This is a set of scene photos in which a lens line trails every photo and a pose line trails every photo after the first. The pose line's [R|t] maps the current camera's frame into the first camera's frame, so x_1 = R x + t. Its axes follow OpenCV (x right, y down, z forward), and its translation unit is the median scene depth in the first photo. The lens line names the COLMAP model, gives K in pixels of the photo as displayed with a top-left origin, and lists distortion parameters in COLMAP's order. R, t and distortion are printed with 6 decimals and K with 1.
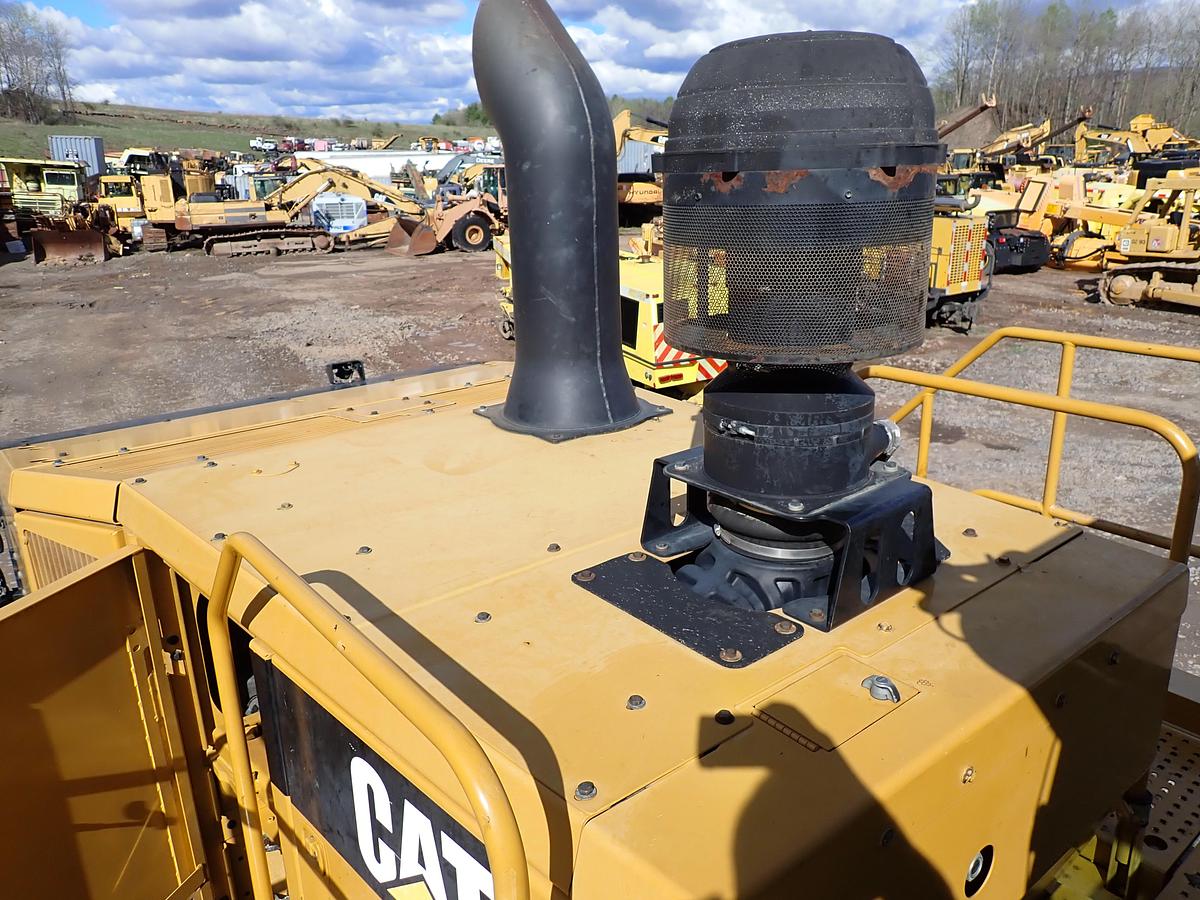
lens RADIAL K [[887.5, 0, 600.0], [0, 887.5, 448.4], [0, 0, 1]] dist [-0.000057, -0.000375]
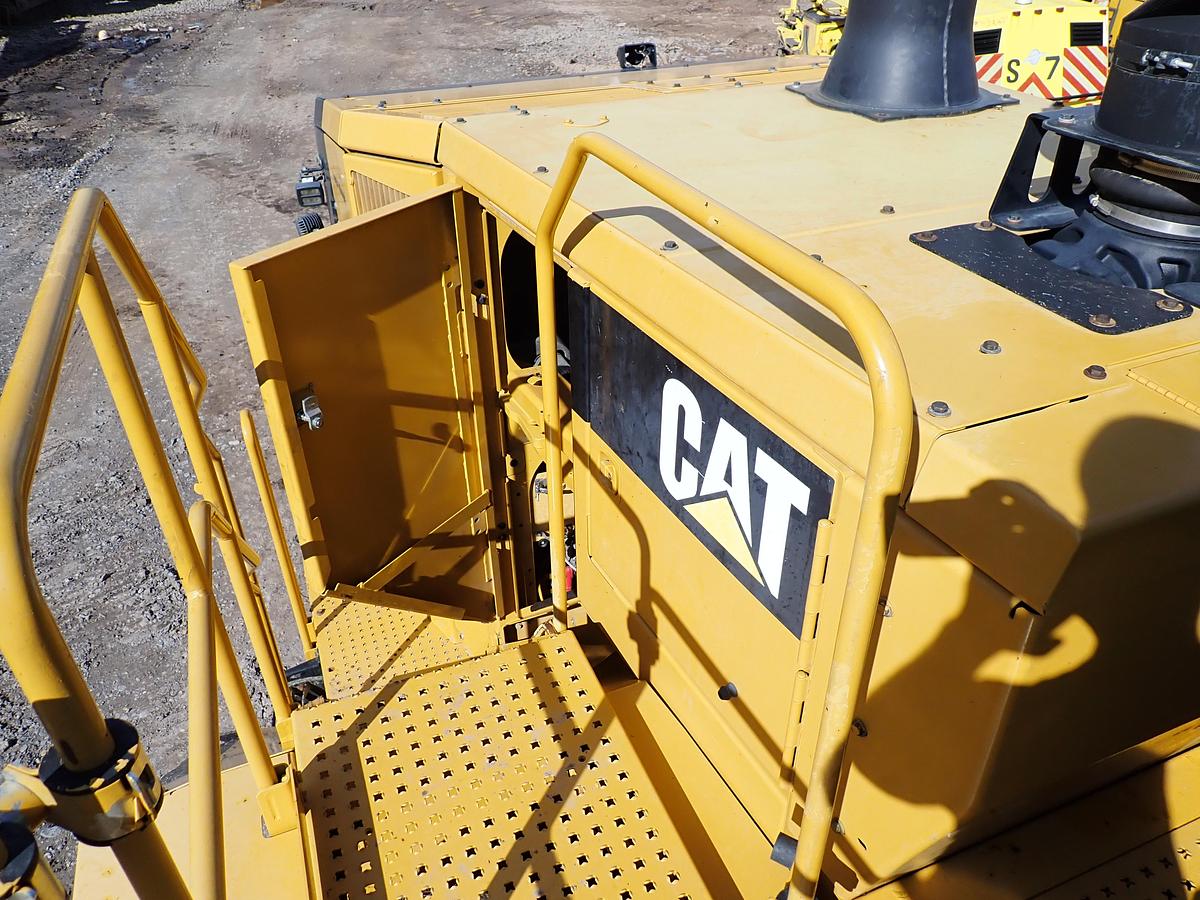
lens RADIAL K [[885.9, 0, 600.5], [0, 885.9, 446.5], [0, 0, 1]] dist [0.004716, -0.013126]
pose [[0.958489, 0.166037, -0.231797, -0.058119], [-0.096437, 0.953825, 0.284460, 0.078625], [0.268324, -0.250298, 0.930243, 0.001158]]
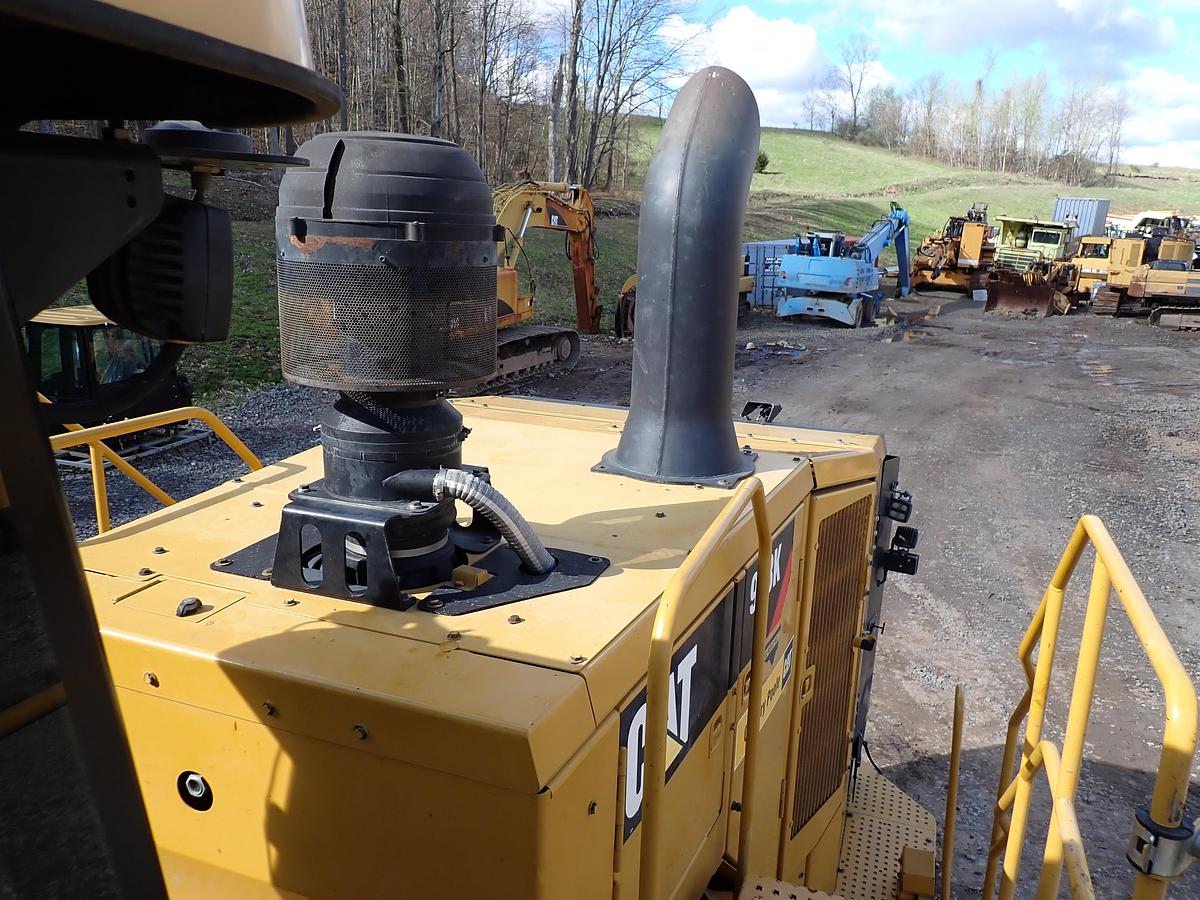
lens RADIAL K [[894.3, 0, 596.4], [0, 894.3, 451.5], [0, 0, 1]] dist [0.008190, 0.002053]
pose [[0.513758, 0.249680, -0.820800, 0.867491], [-0.300690, 0.948433, 0.100296, -0.143764], [0.803516, 0.195279, 0.562341, 0.346676]]
